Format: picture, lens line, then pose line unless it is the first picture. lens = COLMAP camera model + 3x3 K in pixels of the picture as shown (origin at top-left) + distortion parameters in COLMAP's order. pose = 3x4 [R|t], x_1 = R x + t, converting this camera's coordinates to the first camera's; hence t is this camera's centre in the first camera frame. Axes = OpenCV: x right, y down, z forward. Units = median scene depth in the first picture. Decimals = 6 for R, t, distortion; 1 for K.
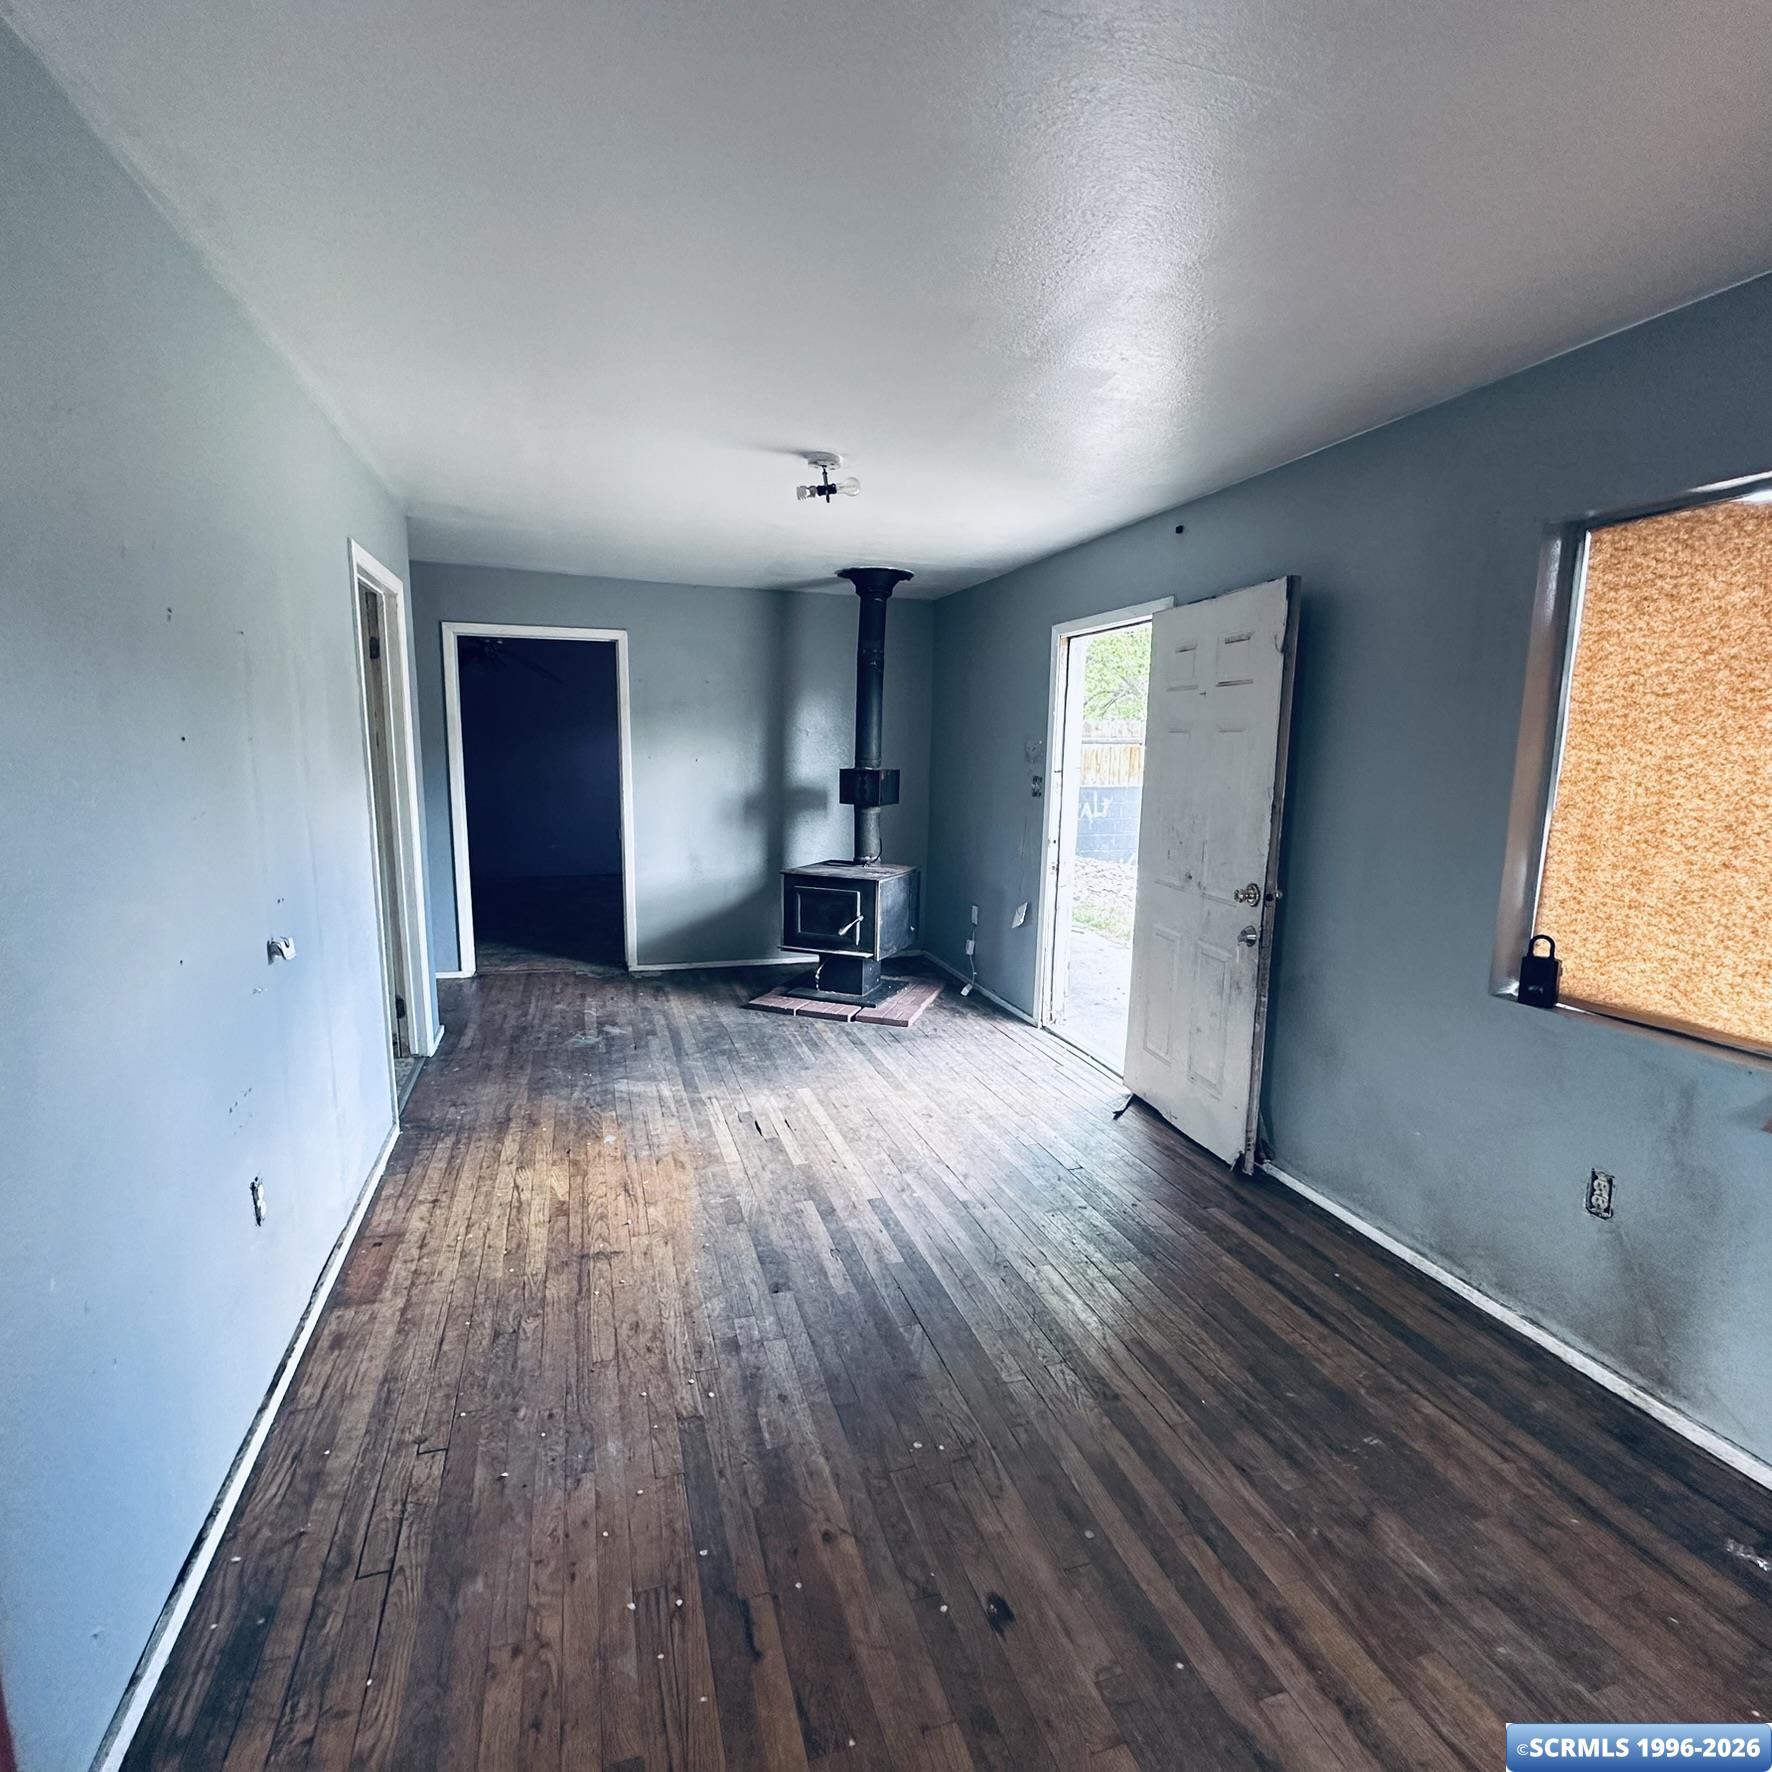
lens RADIAL K [[936.6, 0, 886.4], [0, 936.6, 894.7], [0, 0, 1]] dist [0.000022, -0.001363]
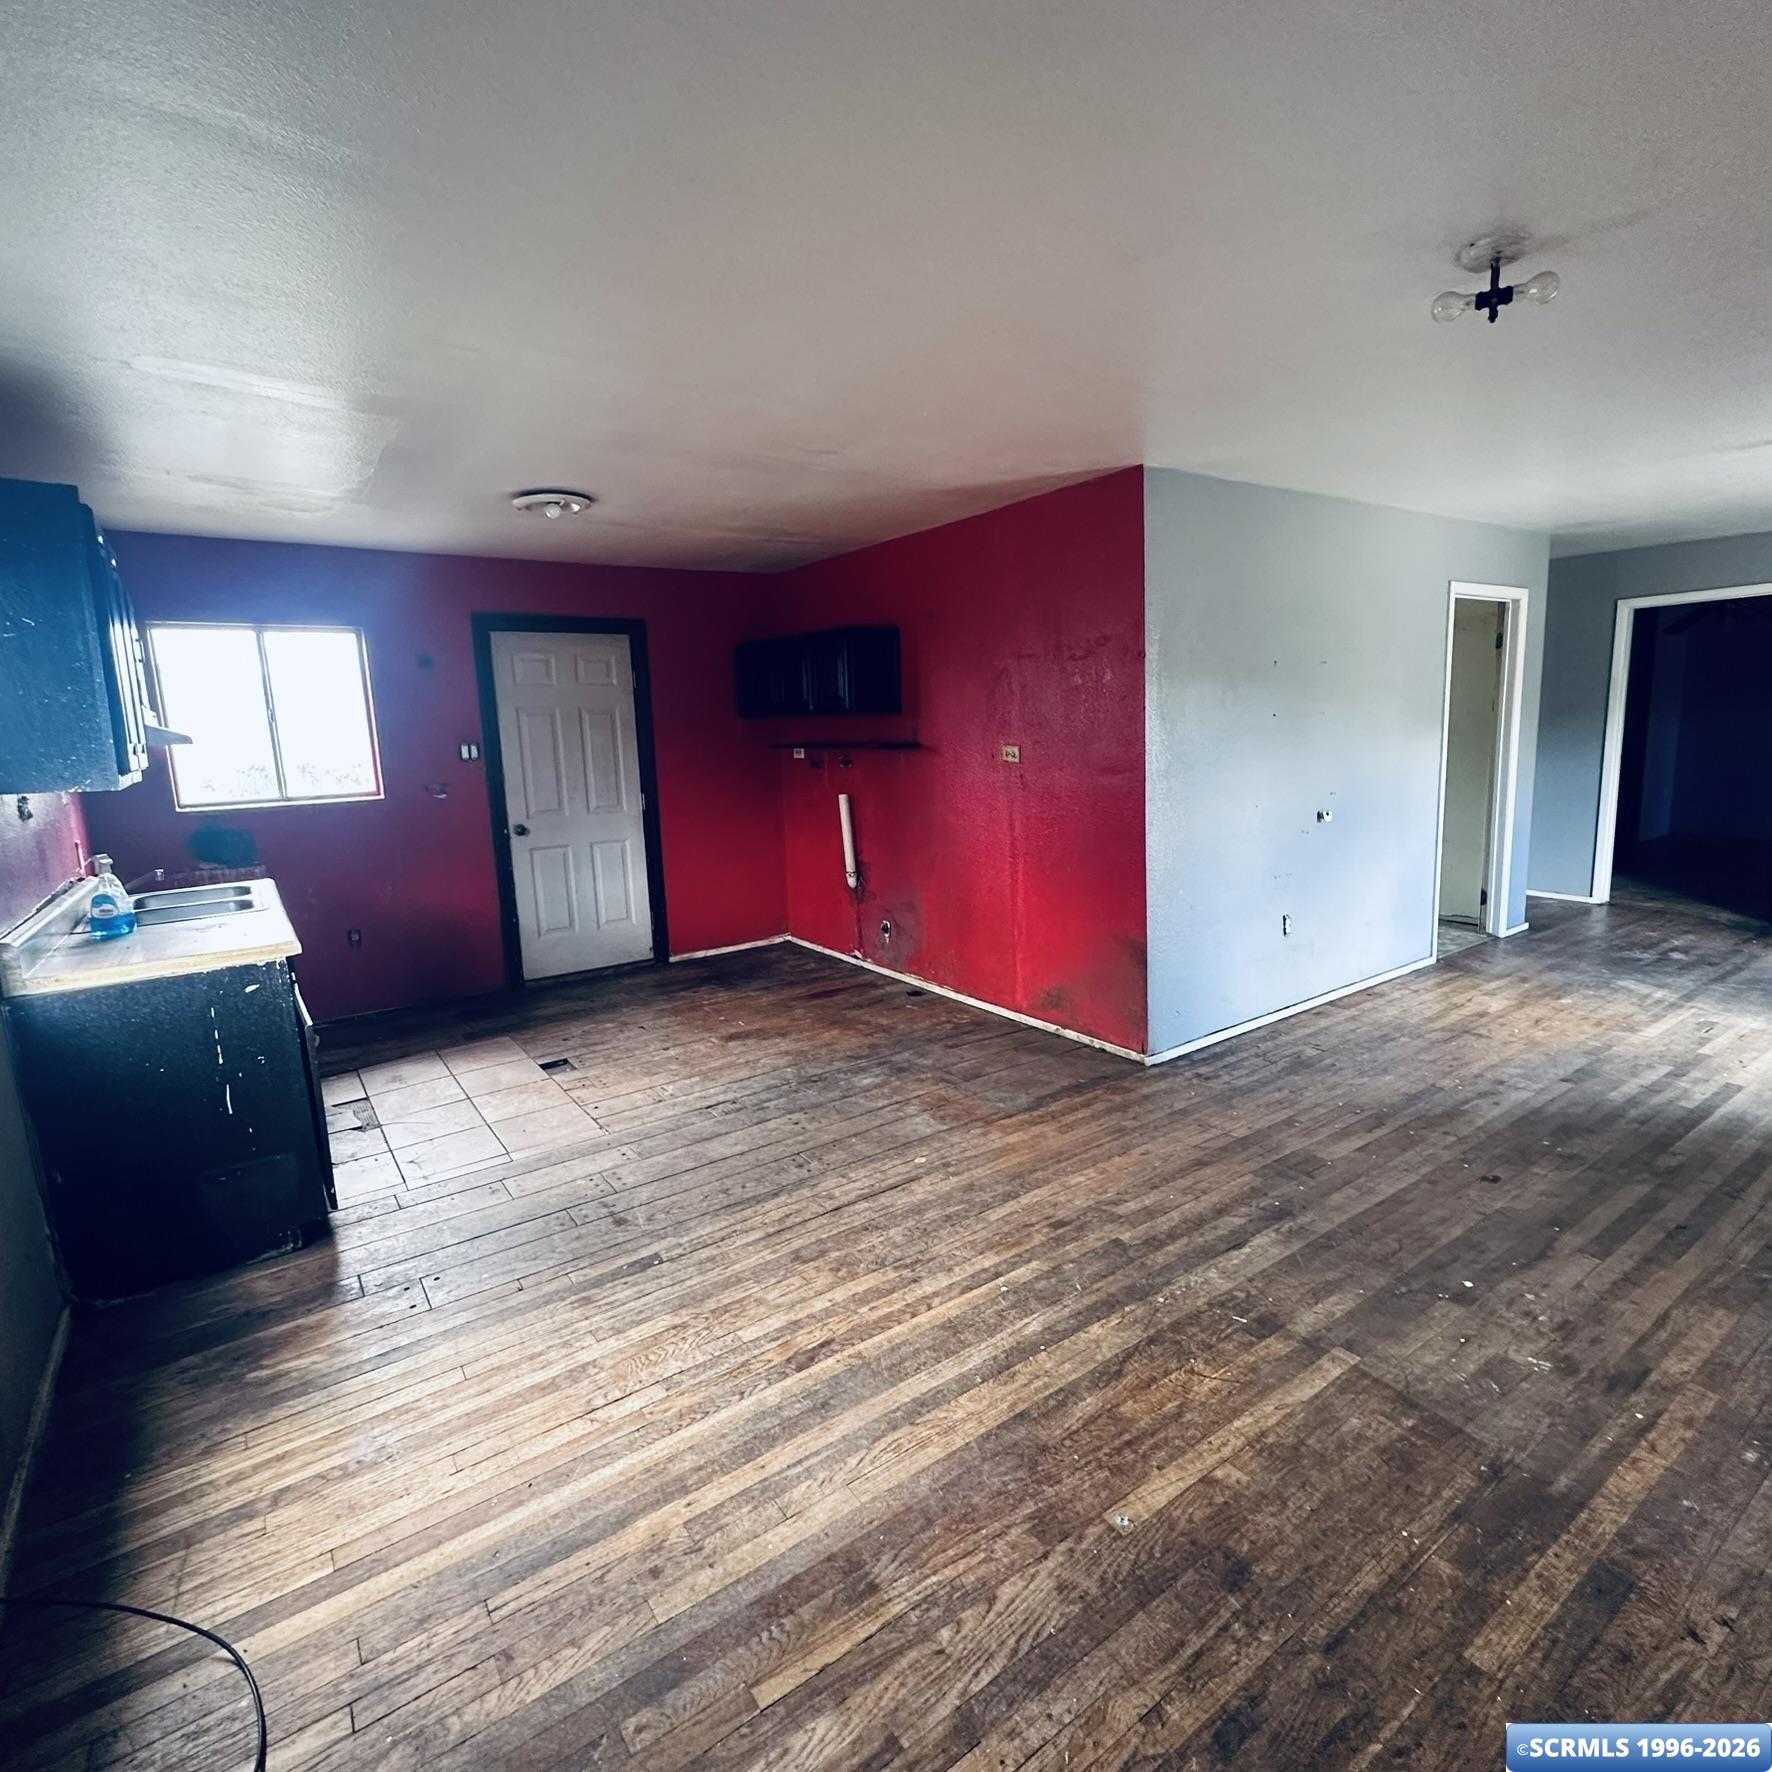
lens RADIAL K [[936.6, 0, 886.8], [0, 936.6, 880.5], [0, 0, 1]] dist [0.000022, -0.001363]
pose [[0.295397, 0.128291, -0.946722, 0.773315], [-0.103697, 0.989394, 0.101718, 0.066284], [0.949730, 0.068125, 0.305567, -0.393941]]
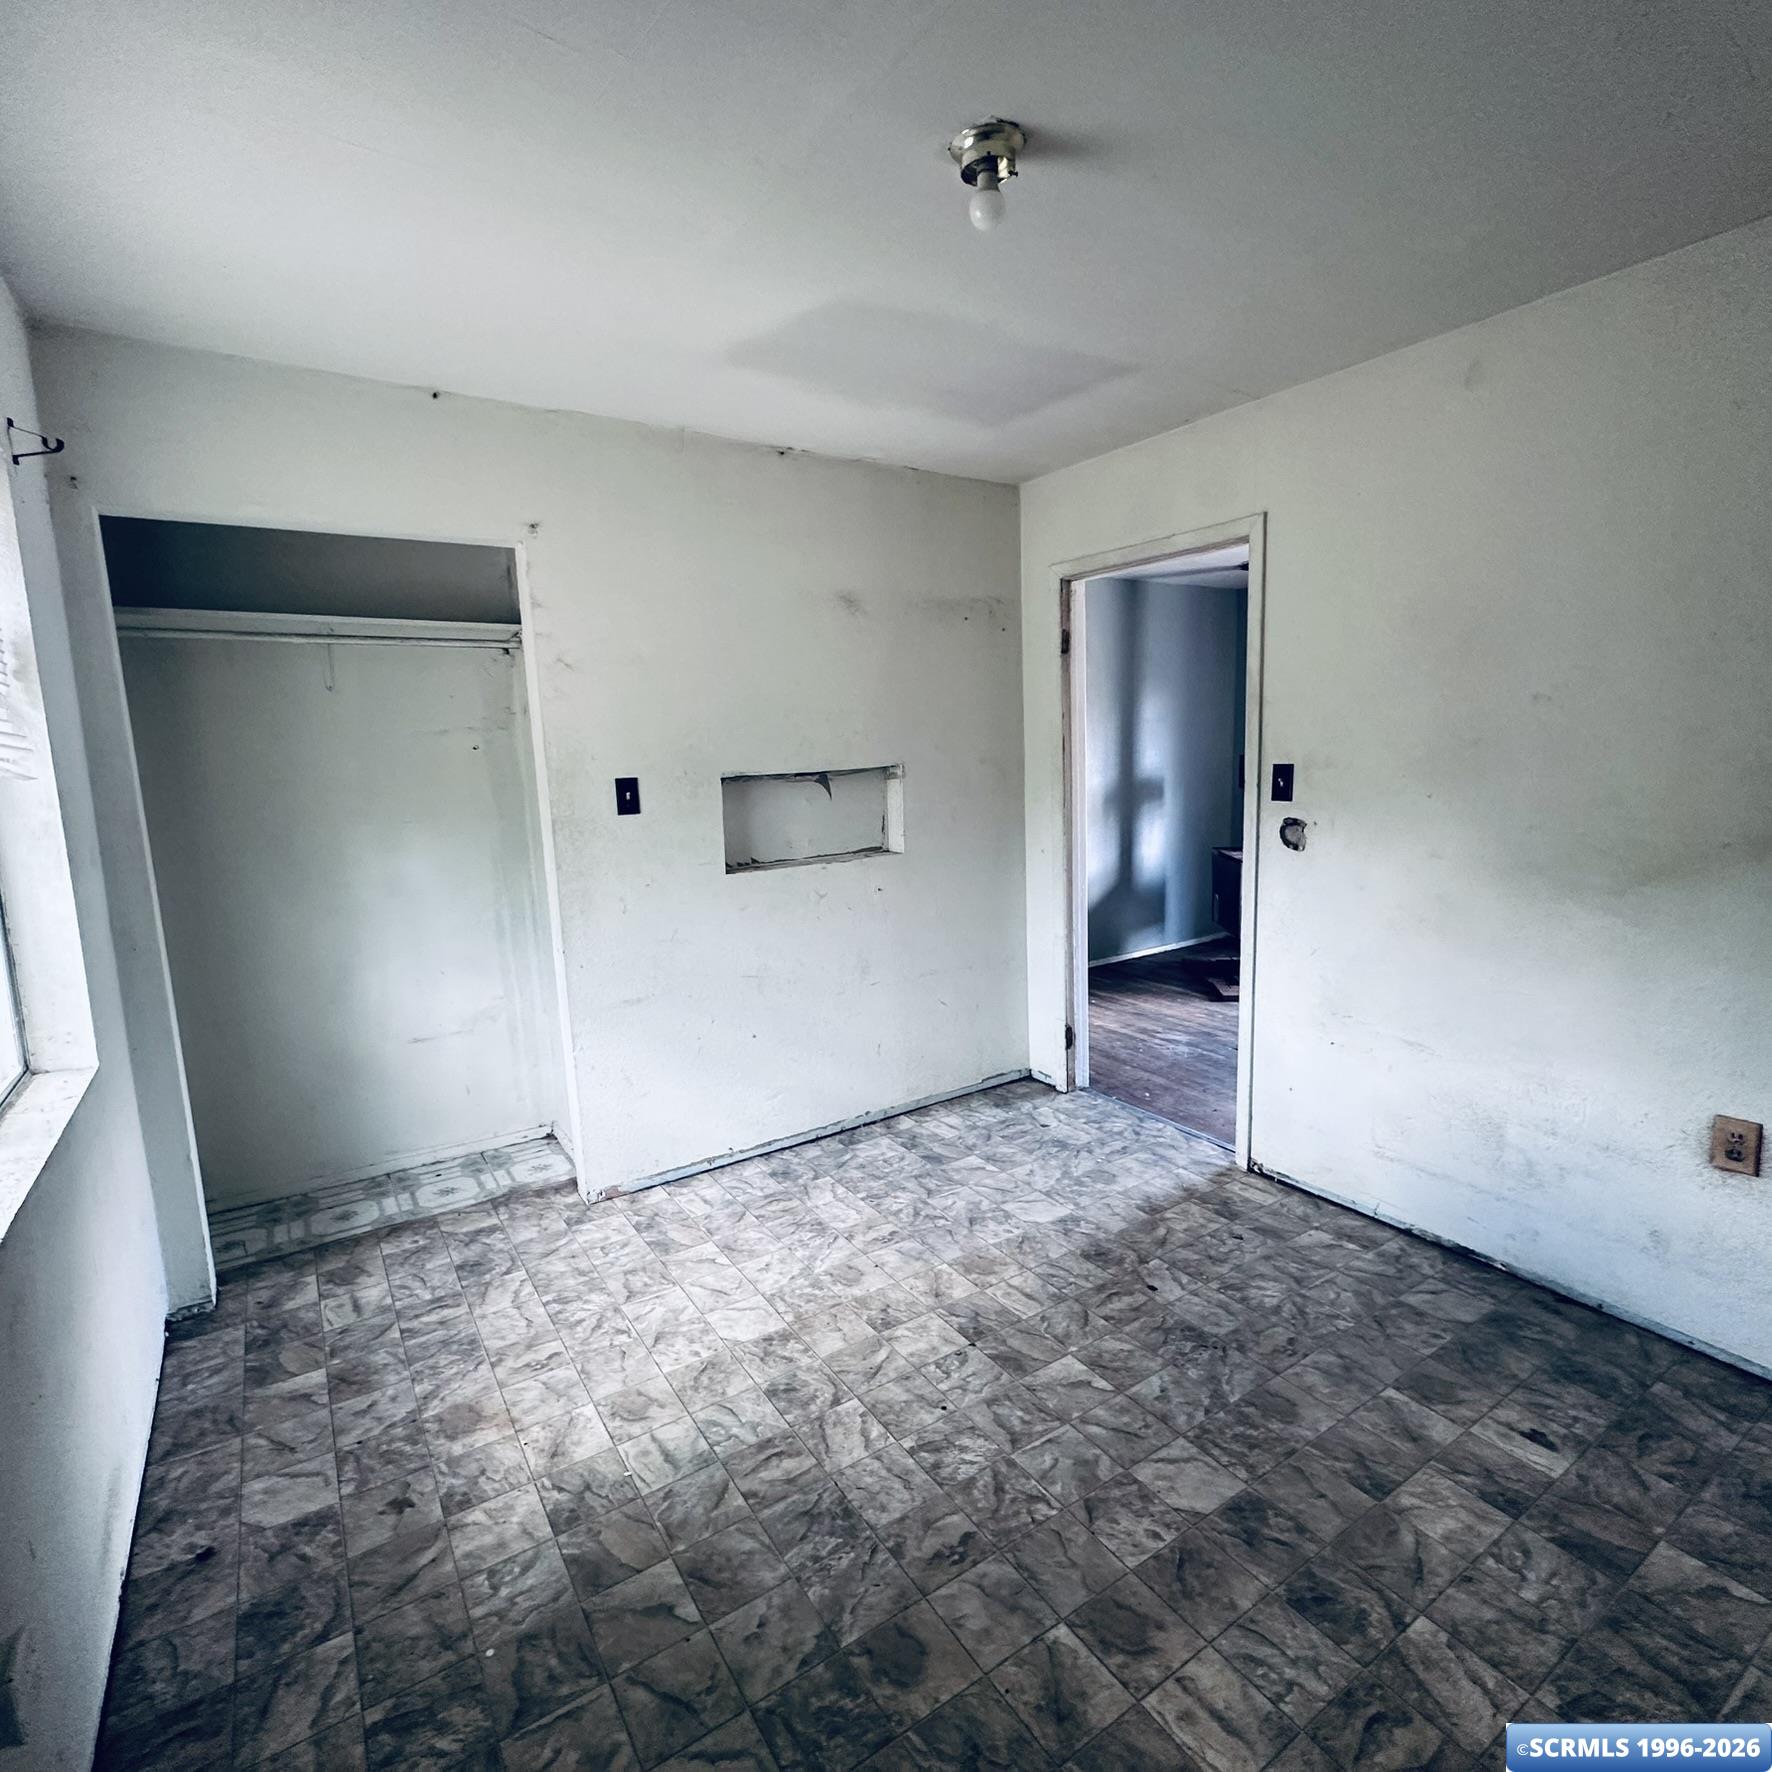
lens RADIAL K [[936.6, 0, 886.1], [0, 936.6, 878.1], [0, 0, 1]] dist [0.000022, -0.001363]
pose [[0.962195, -0.087302, 0.257989, -1.298491], [0.091673, 0.995777, -0.004938, -0.063749], [-0.256468, 0.028402, 0.966135, 0.231124]]
